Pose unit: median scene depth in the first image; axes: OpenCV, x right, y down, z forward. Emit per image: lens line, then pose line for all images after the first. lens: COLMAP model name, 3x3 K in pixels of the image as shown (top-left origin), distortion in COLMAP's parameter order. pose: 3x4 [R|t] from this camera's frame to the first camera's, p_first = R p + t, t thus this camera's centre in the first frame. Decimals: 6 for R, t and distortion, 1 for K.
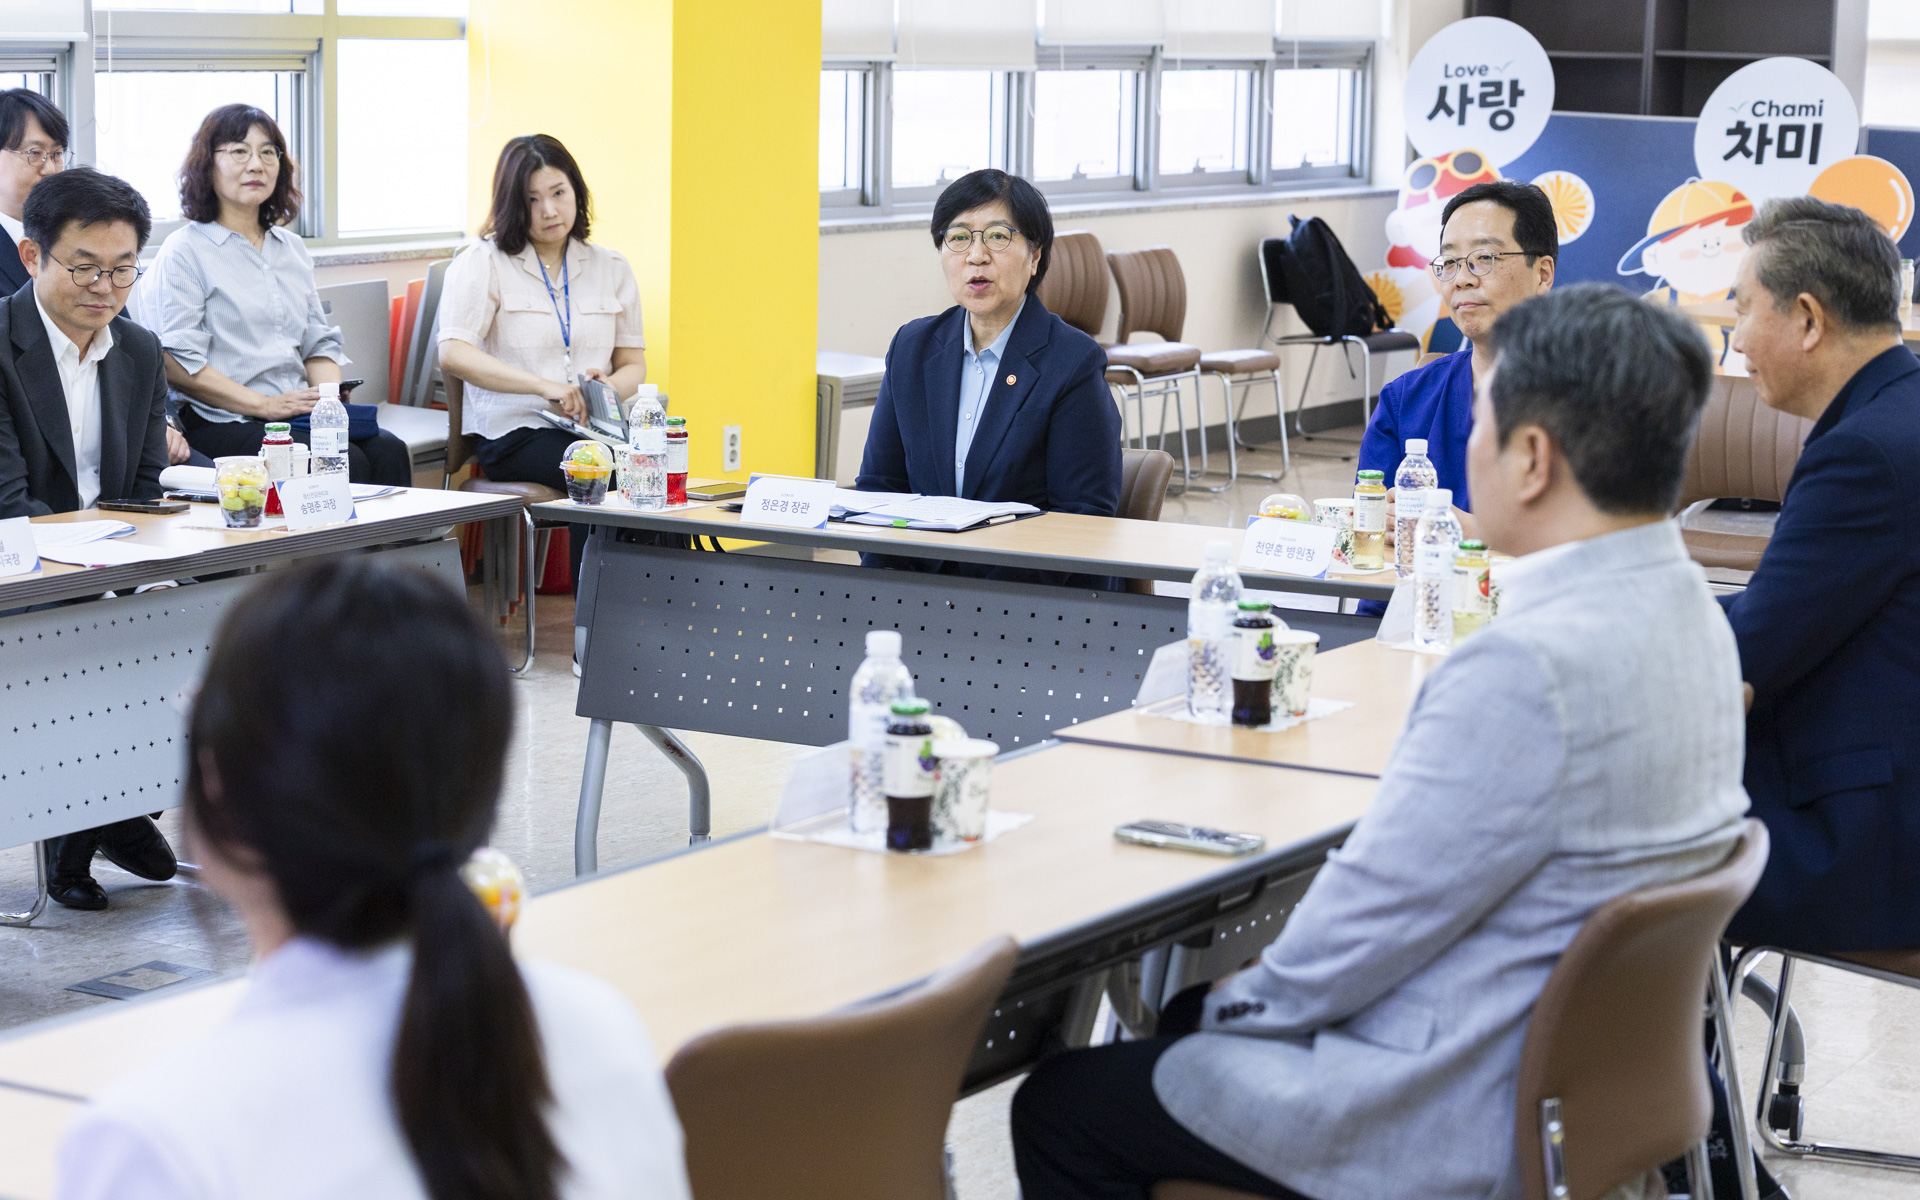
lens RADIAL K [[4015.4, 0, 1006.7], [0, 4015.4, 603.7], [0, 0, 1]] dist [0.014488, -0.291284]
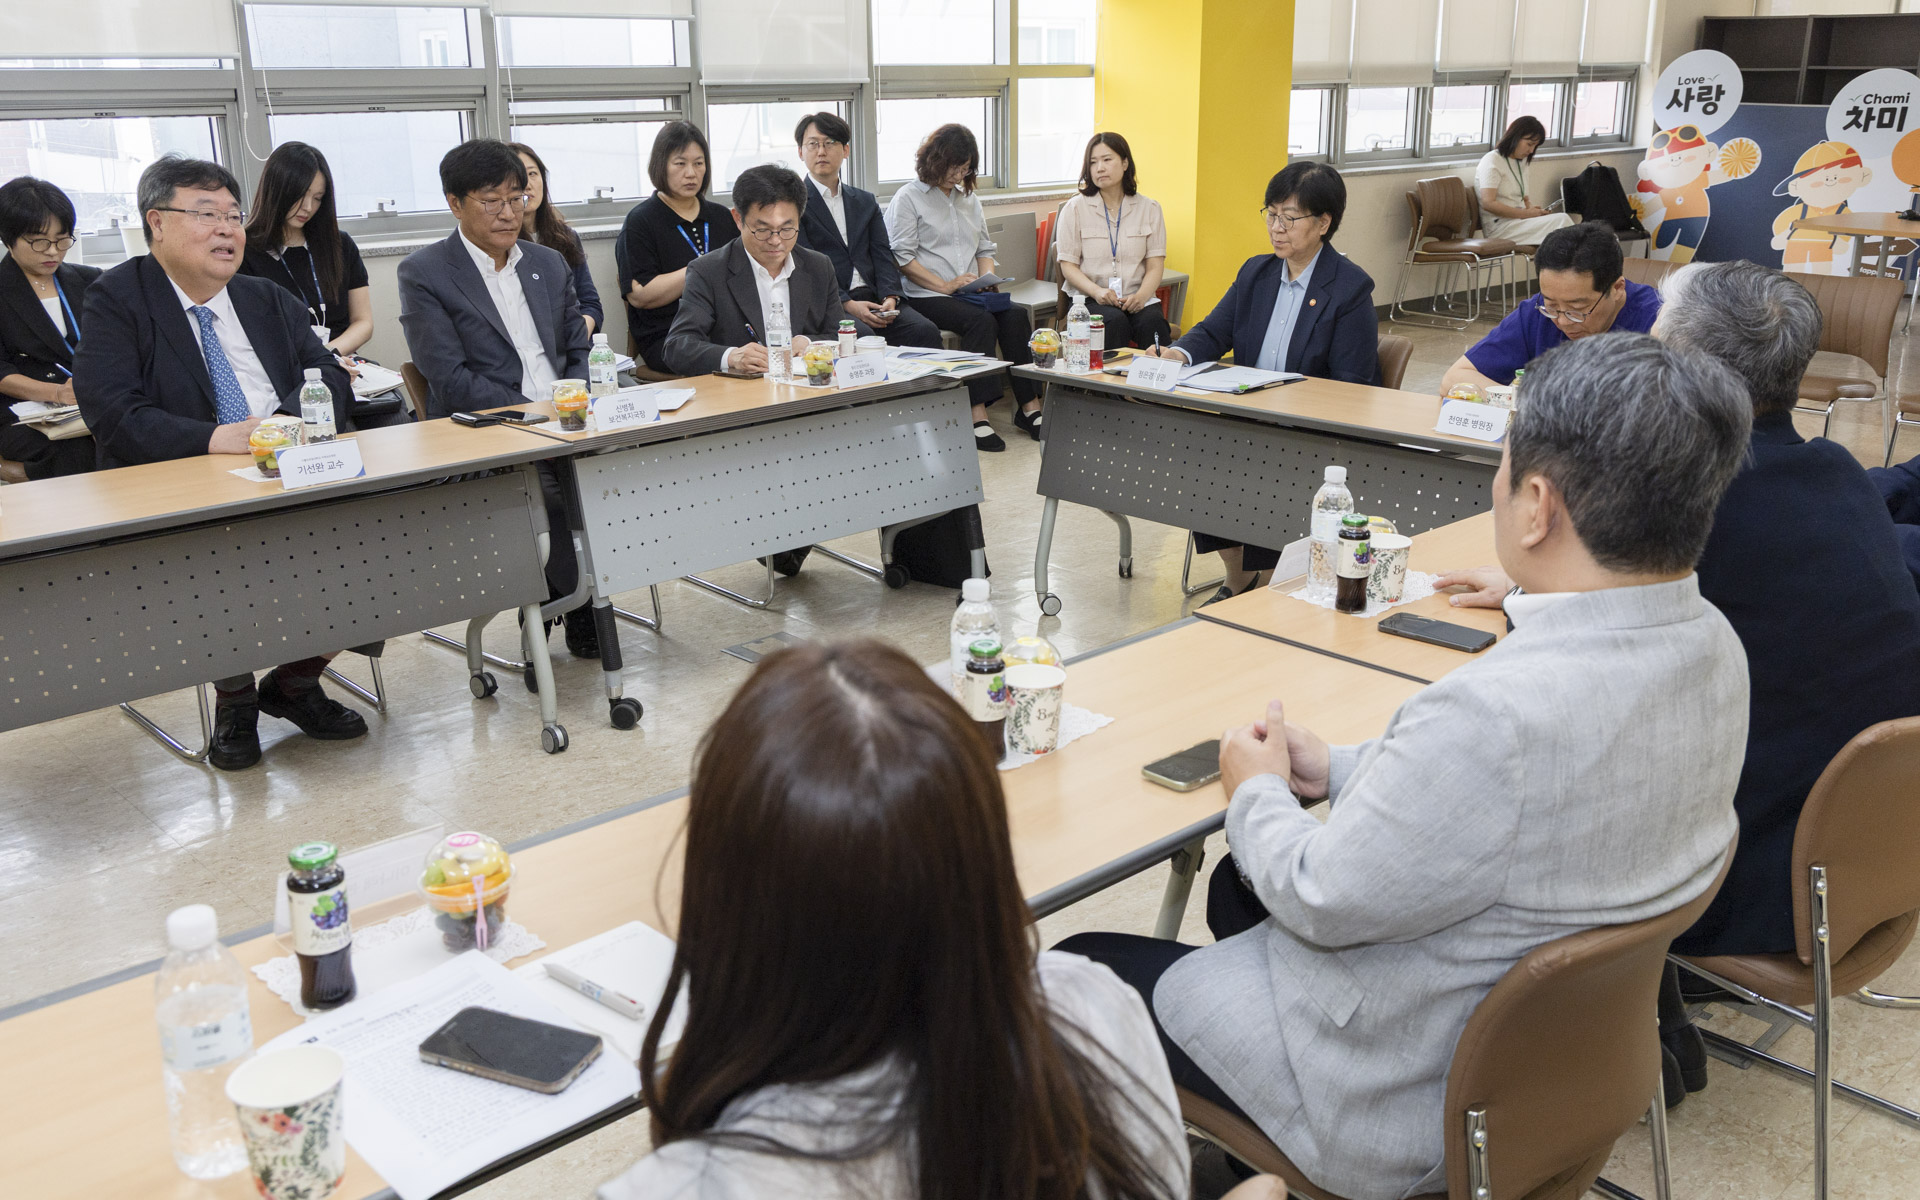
lens RADIAL K [[1729.6, 0, 960.0], [0, 1729.6, 600.0], [0, 0, 1]] dist [-0.006778, 0.016345]
pose [[0.958274, 0.060531, -0.279370, 0.031968], [-0.016501, 0.987407, 0.157340, -0.019866], [0.285375, -0.146165, 0.947205, 0.142621]]
